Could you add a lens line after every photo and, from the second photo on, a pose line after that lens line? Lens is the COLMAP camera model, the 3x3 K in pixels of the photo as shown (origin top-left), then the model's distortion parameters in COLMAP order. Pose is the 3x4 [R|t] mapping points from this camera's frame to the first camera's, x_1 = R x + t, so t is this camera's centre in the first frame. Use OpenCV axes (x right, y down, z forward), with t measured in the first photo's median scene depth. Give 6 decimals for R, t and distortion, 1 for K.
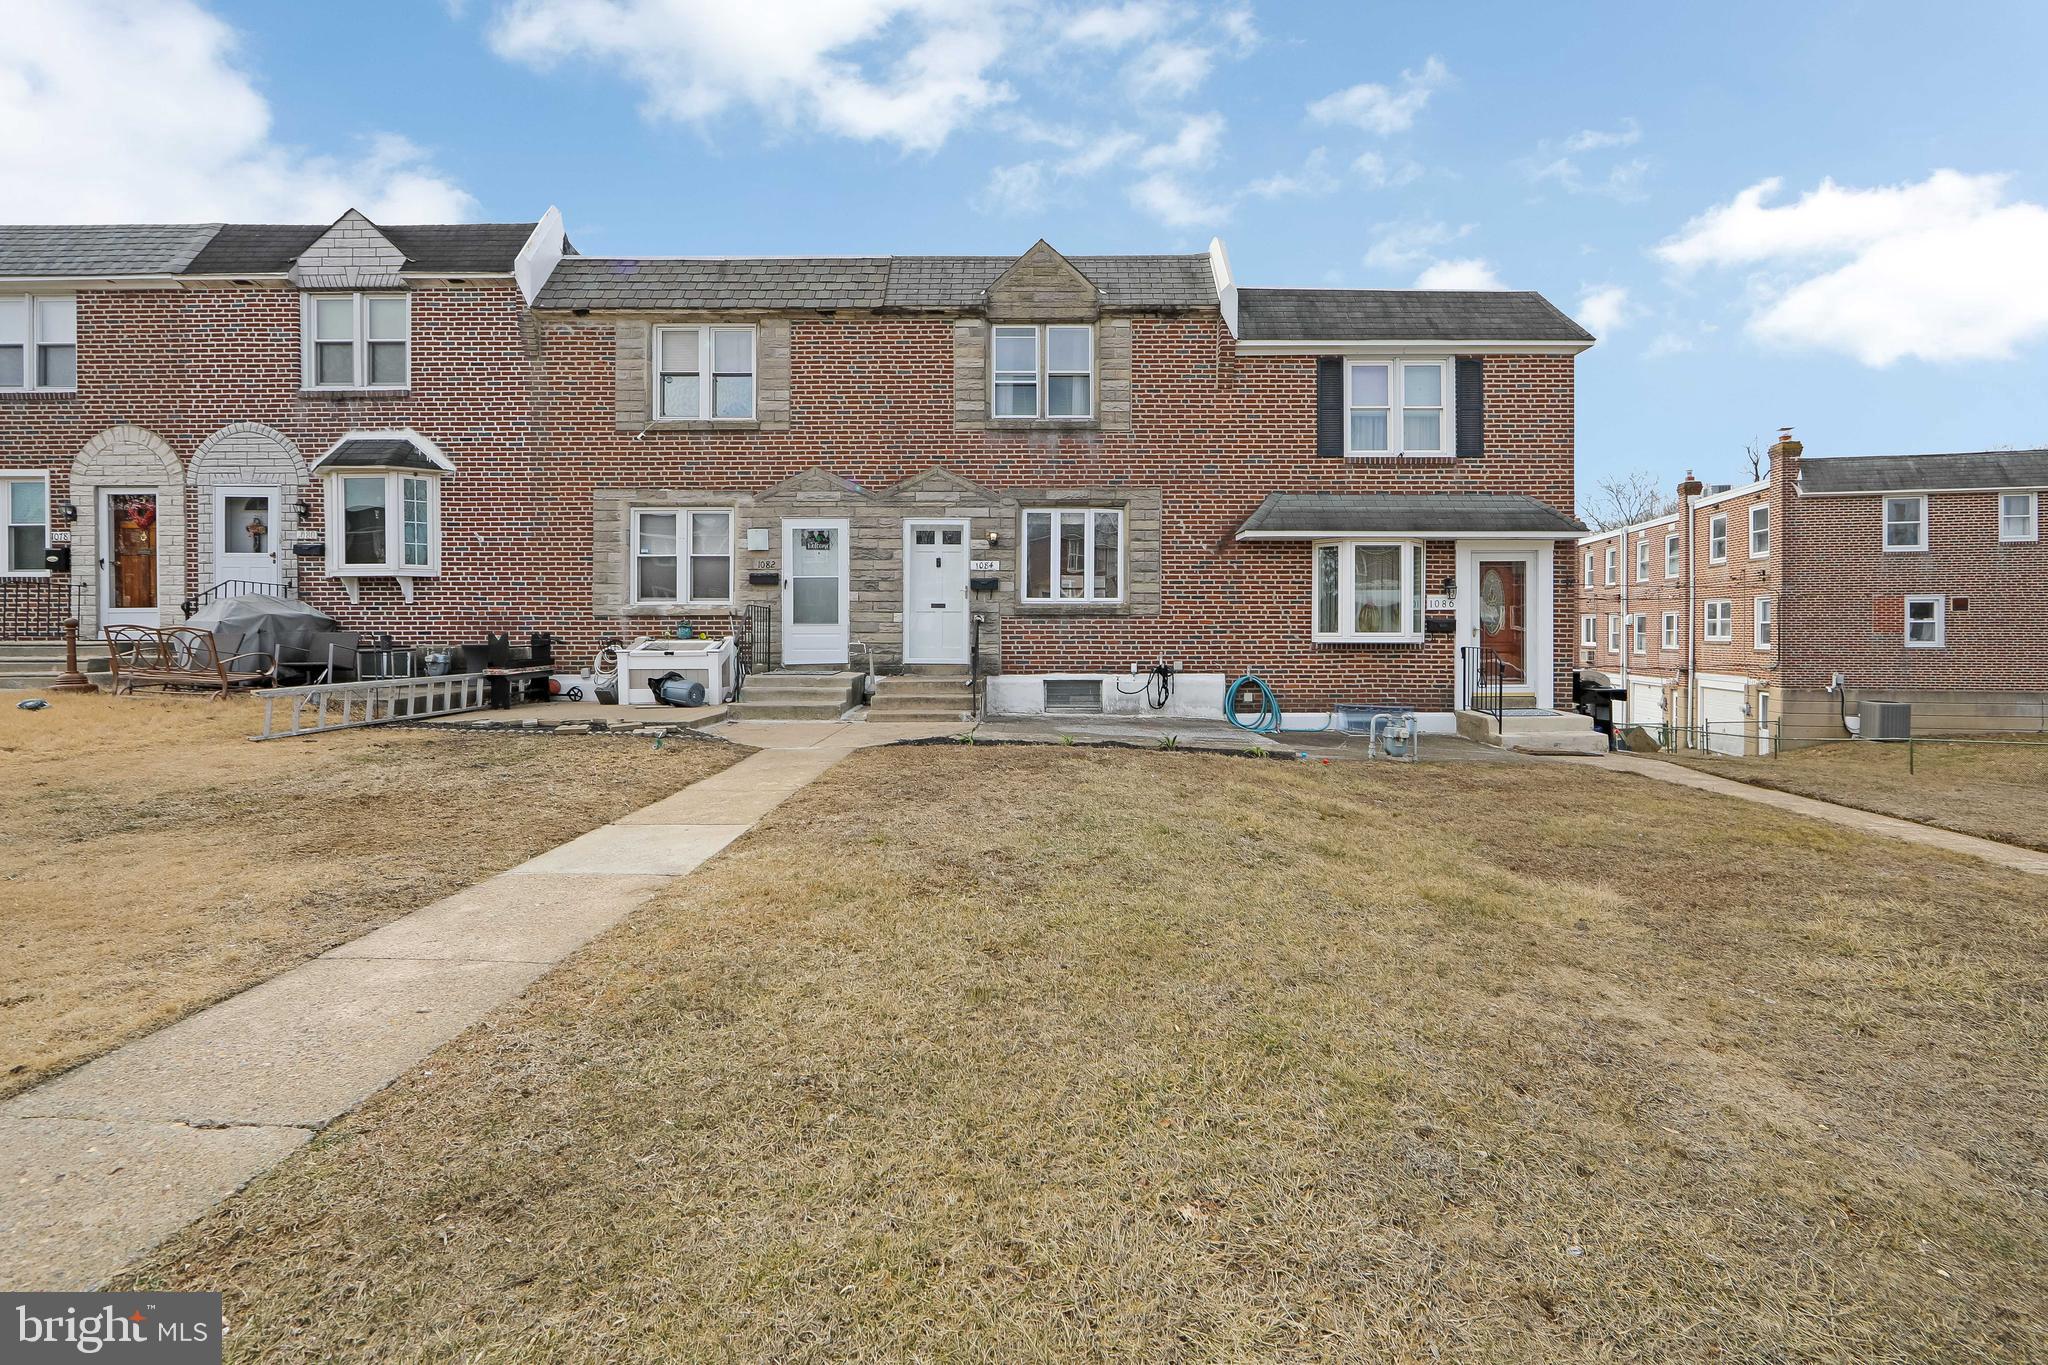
lens RADIAL K [[817.7, 0, 1044.5], [0, 817.7, 685.0], [0, 0, 1]] dist [-0.002359, -0.000824]
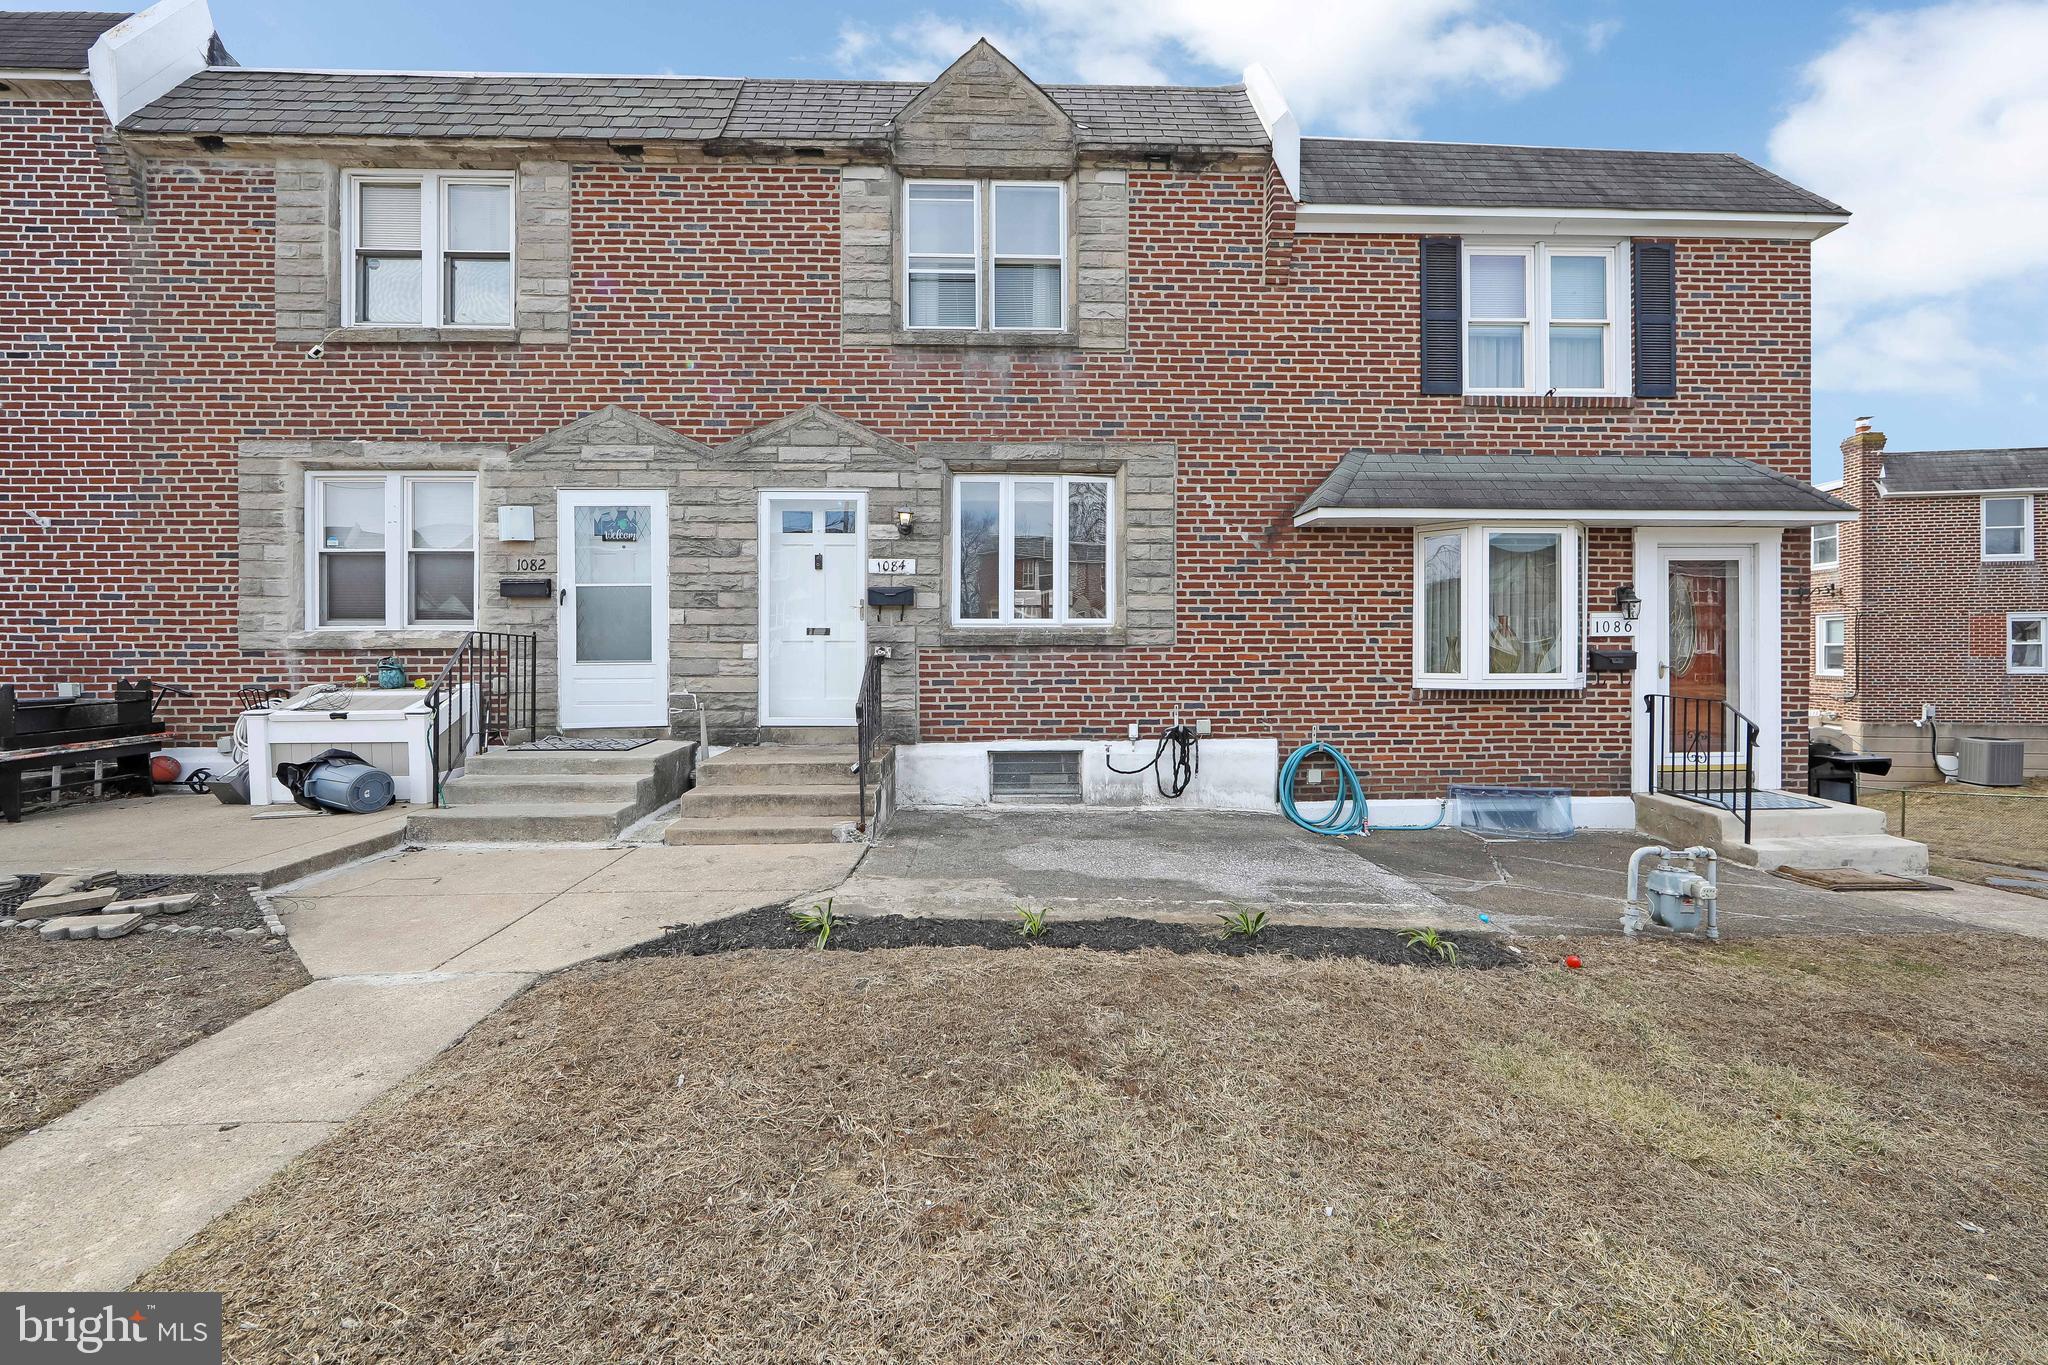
lens RADIAL K [[817.7, 0, 1003.4], [0, 817.7, 689.4], [0, 0, 1]] dist [-0.002359, -0.000824]
pose [[0.999980, -0.002321, 0.005897, 0.006981], [0.002426, 0.999837, -0.017910, -0.042224], [-0.005855, 0.017924, 0.999822, 0.385030]]
